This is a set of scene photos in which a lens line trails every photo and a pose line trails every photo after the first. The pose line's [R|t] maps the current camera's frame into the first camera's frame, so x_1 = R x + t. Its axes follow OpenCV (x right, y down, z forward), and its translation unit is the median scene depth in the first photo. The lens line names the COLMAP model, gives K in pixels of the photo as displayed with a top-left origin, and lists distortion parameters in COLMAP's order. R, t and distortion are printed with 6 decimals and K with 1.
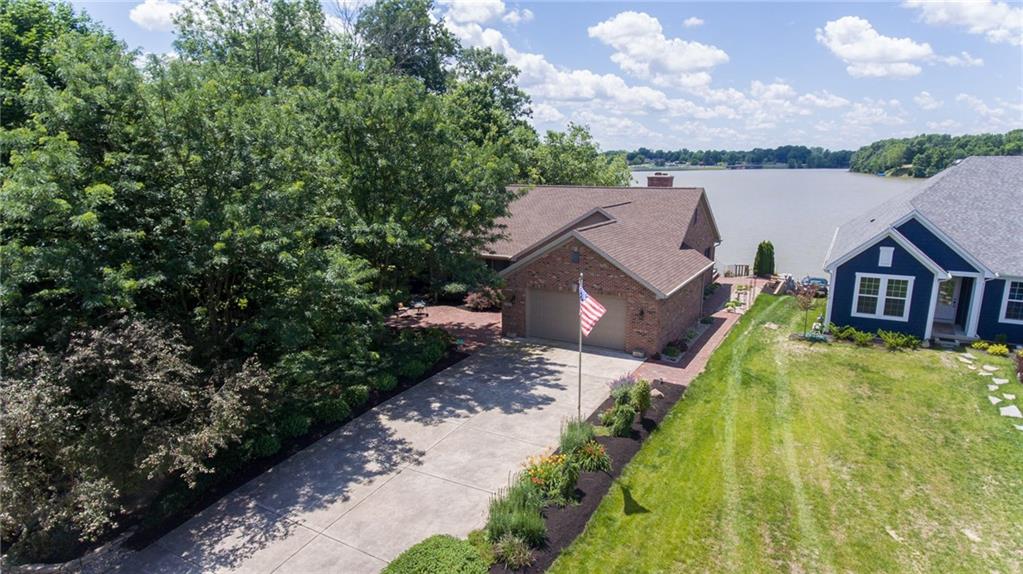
lens RADIAL K [[593.8, 0, 511.6], [0, 593.8, 289.3], [0, 0, 1]] dist [-0.004058, -0.000642]
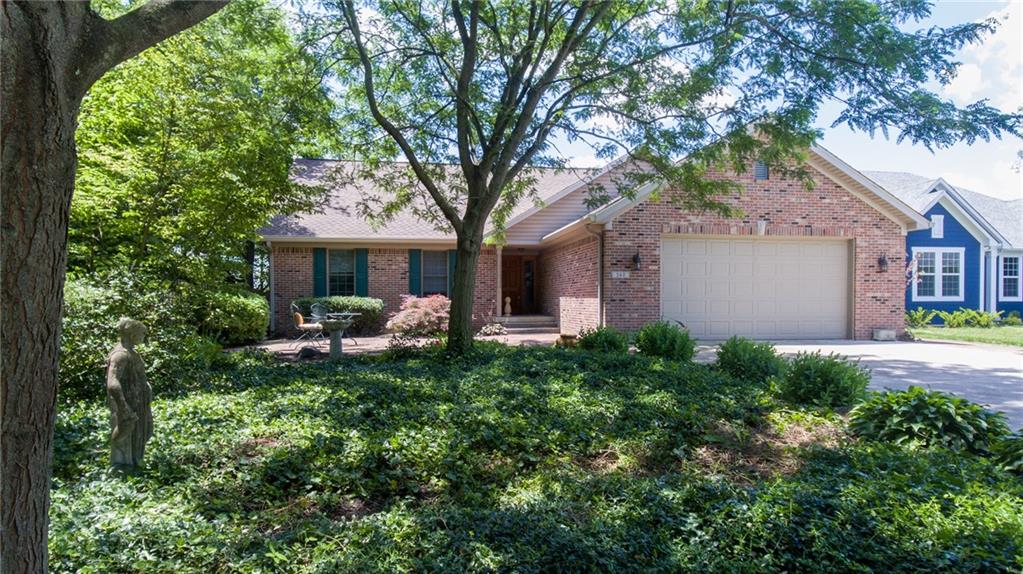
lens RADIAL K [[593.8, 0, 513.2], [0, 593.8, 290.5], [0, 0, 1]] dist [-0.004058, -0.000642]
pose [[0.810843, 0.008986, 0.585195, -0.361272], [0.115878, 0.977623, -0.175572, 0.112783], [-0.573678, 0.210173, 0.791657, 0.678481]]
